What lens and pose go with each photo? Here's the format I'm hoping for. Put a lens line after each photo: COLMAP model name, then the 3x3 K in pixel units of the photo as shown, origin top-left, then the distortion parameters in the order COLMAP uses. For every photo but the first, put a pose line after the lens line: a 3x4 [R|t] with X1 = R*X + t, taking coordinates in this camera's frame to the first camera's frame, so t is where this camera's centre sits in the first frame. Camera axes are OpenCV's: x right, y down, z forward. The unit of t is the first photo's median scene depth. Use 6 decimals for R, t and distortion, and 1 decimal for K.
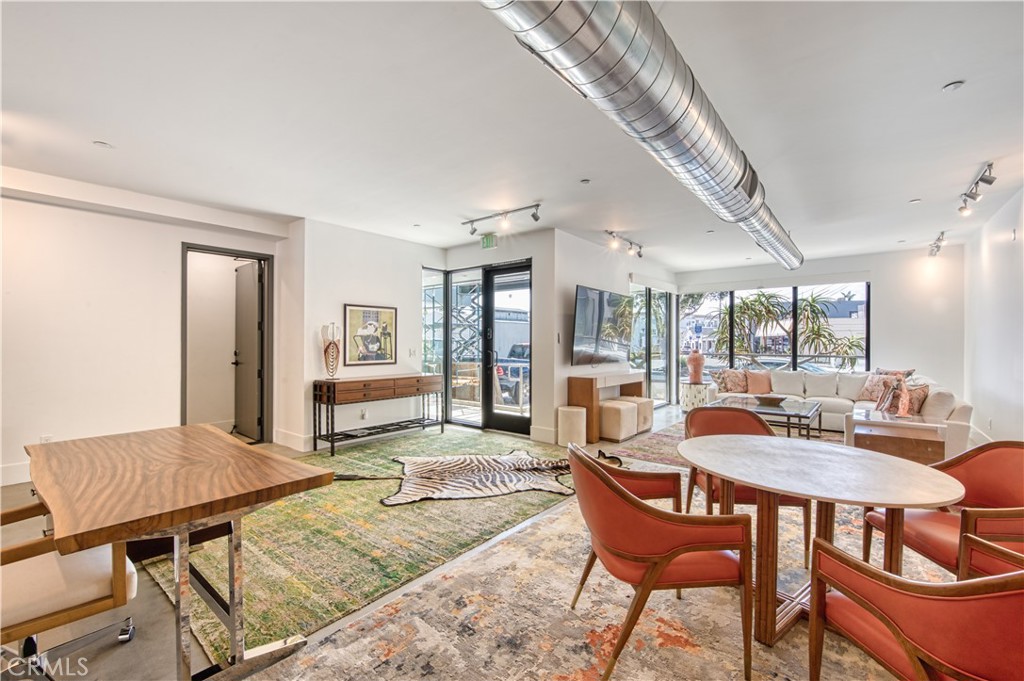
lens RADIAL K [[436.7, 0, 516.5], [0, 436.7, 340.8], [0, 0, 1]] dist [-0.001169, -0.000540]
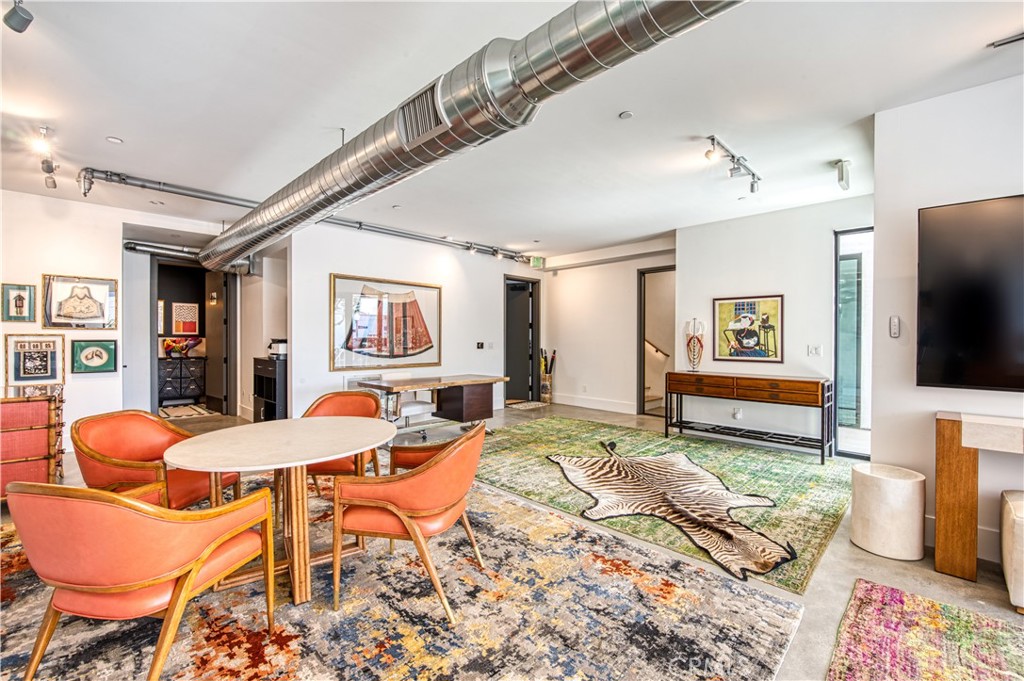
lens RADIAL K [[436.7, 0, 516.5], [0, 436.7, 340.8], [0, 0, 1]] dist [-0.001169, -0.000540]
pose [[-0.099280, 0.005928, -0.995042, 0.743086], [0.000691, 0.999982, 0.005888, 0.007149], [0.995059, -0.000103, -0.099283, 0.731016]]
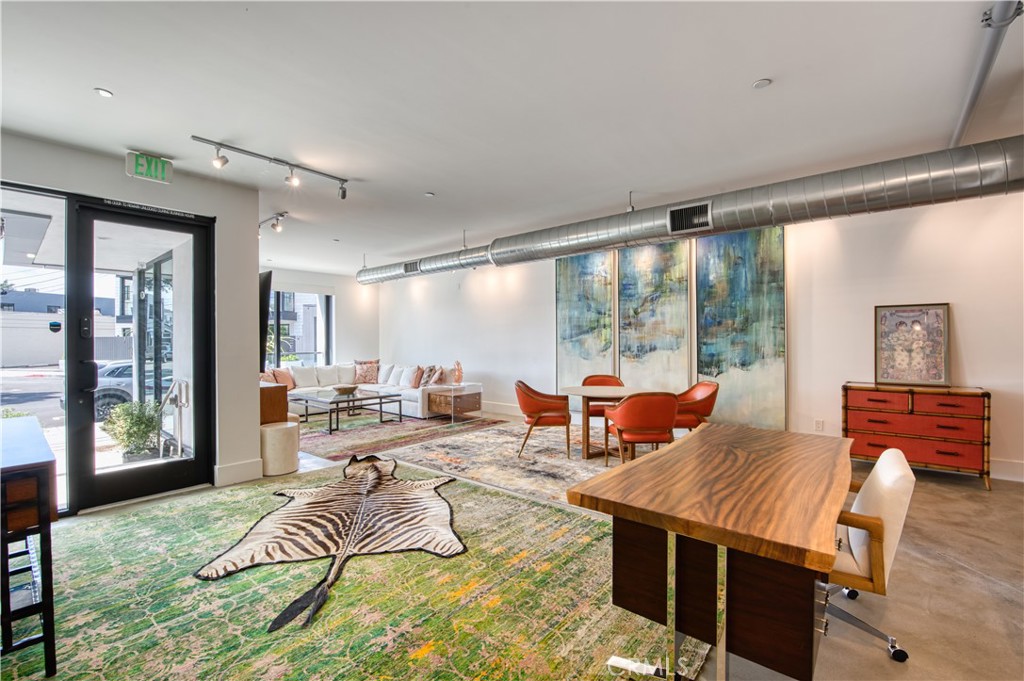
lens RADIAL K [[436.7, 0, 516.5], [0, 436.7, 340.8], [0, 0, 1]] dist [-0.001169, -0.000540]
pose [[0.017913, -0.001776, 0.999838, -0.759247], [0.001504, 0.999997, 0.001749, -0.001510], [-0.999838, 0.001472, 0.017916, 0.627419]]
